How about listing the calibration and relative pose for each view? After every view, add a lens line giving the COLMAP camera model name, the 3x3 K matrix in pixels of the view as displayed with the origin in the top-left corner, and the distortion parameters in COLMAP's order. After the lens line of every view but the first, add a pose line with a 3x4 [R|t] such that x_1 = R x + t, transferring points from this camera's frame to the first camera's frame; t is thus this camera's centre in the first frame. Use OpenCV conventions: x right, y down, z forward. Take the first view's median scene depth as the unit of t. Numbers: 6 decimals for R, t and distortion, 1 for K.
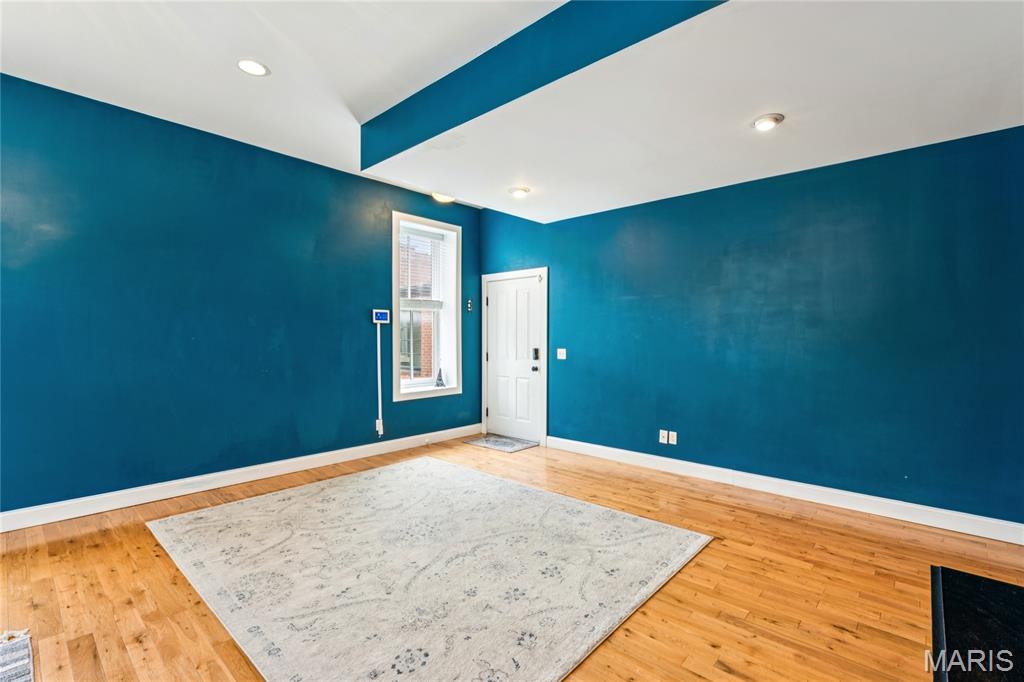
lens RADIAL K [[463.4, 0, 512.0], [0, 463.4, 341.0], [0, 0, 1]] dist [-0.002511, -0.000065]
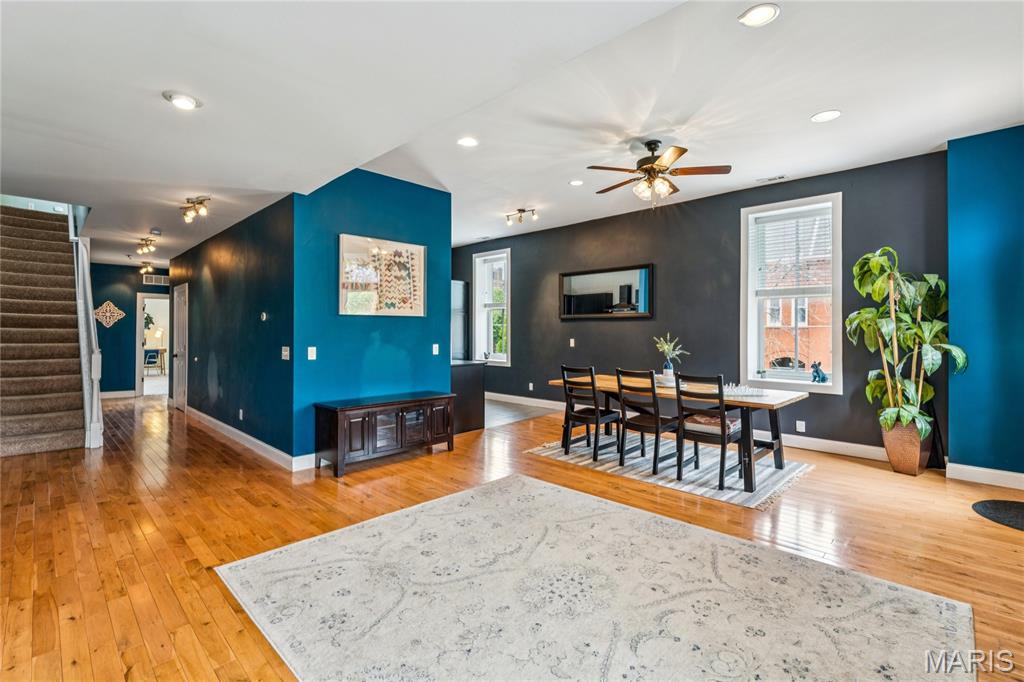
lens RADIAL K [[461.6, 0, 509.5], [0, 461.6, 329.1], [0, 0, 1]] dist [-0.000978, -0.000092]
pose [[-0.999256, -0.005613, 0.038168, -0.143984], [-0.005372, 0.999965, 0.006420, -0.023626], [-0.038202, 0.006210, -0.999251, 1.931384]]
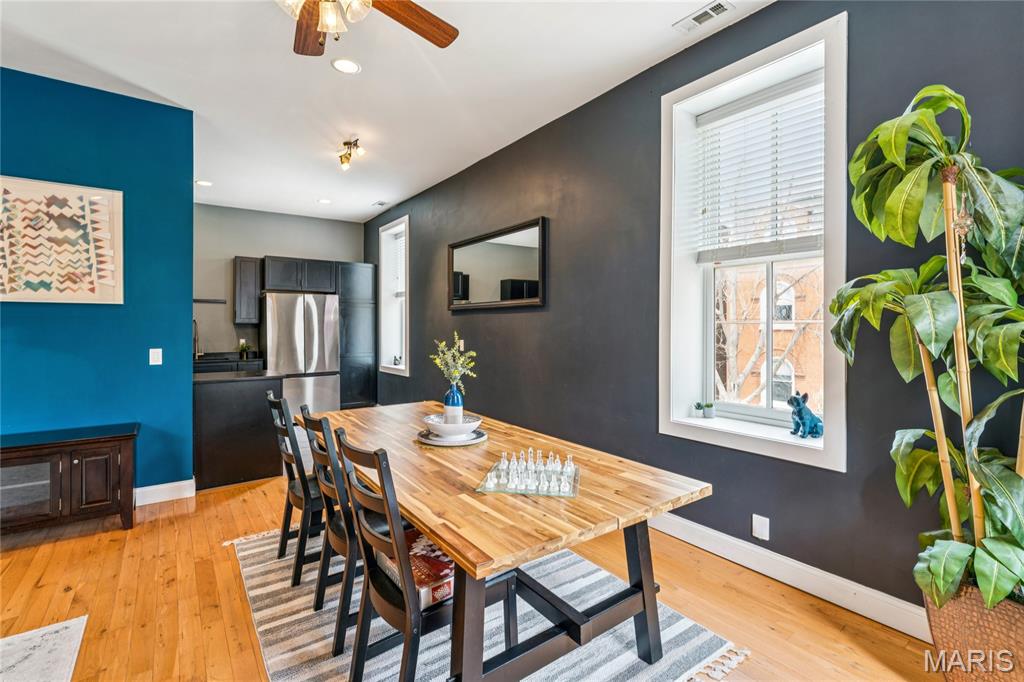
lens RADIAL K [[461.6, 0, 509.5], [0, 461.6, 329.1], [0, 0, 1]] dist [-0.000978, -0.000092]
pose [[-0.980600, -0.006851, 0.195900, -0.925337], [-0.004623, 0.999919, 0.011825, -0.016547], [-0.195965, 0.010690, -0.980553, 1.015736]]
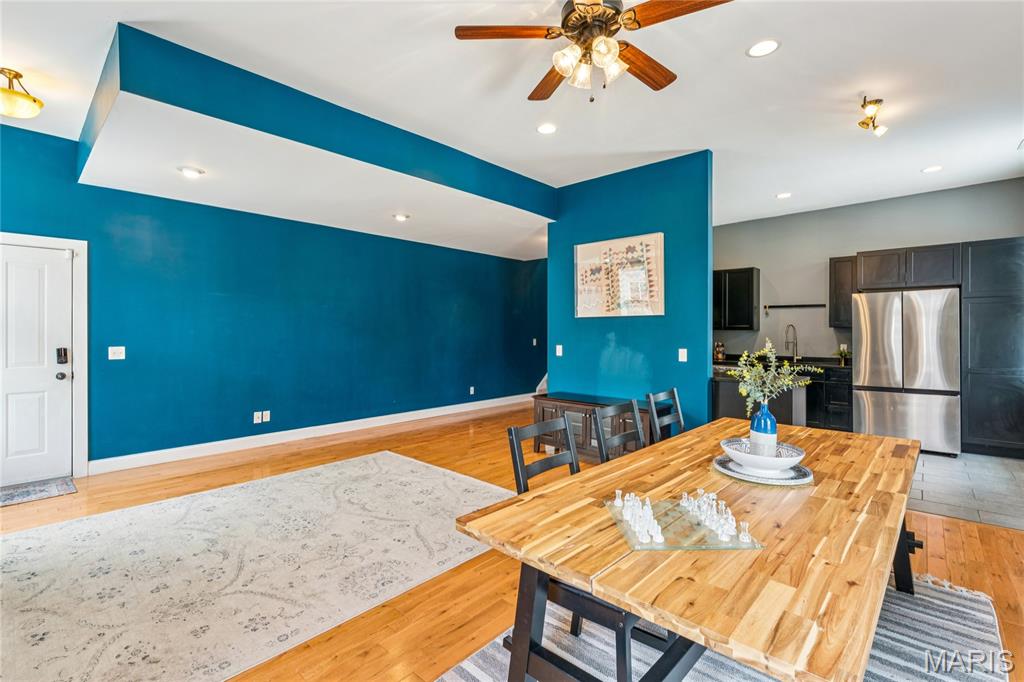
lens RADIAL K [[460.5, 0, 512.8], [0, 460.5, 332.3], [0, 0, 1]] dist [-0.002110, 0.000277]
pose [[-0.005630, -0.007012, 0.999960, -1.321589], [0.007330, 0.999948, 0.007053, -0.017253], [-0.999957, 0.007370, -0.005578, 0.580029]]
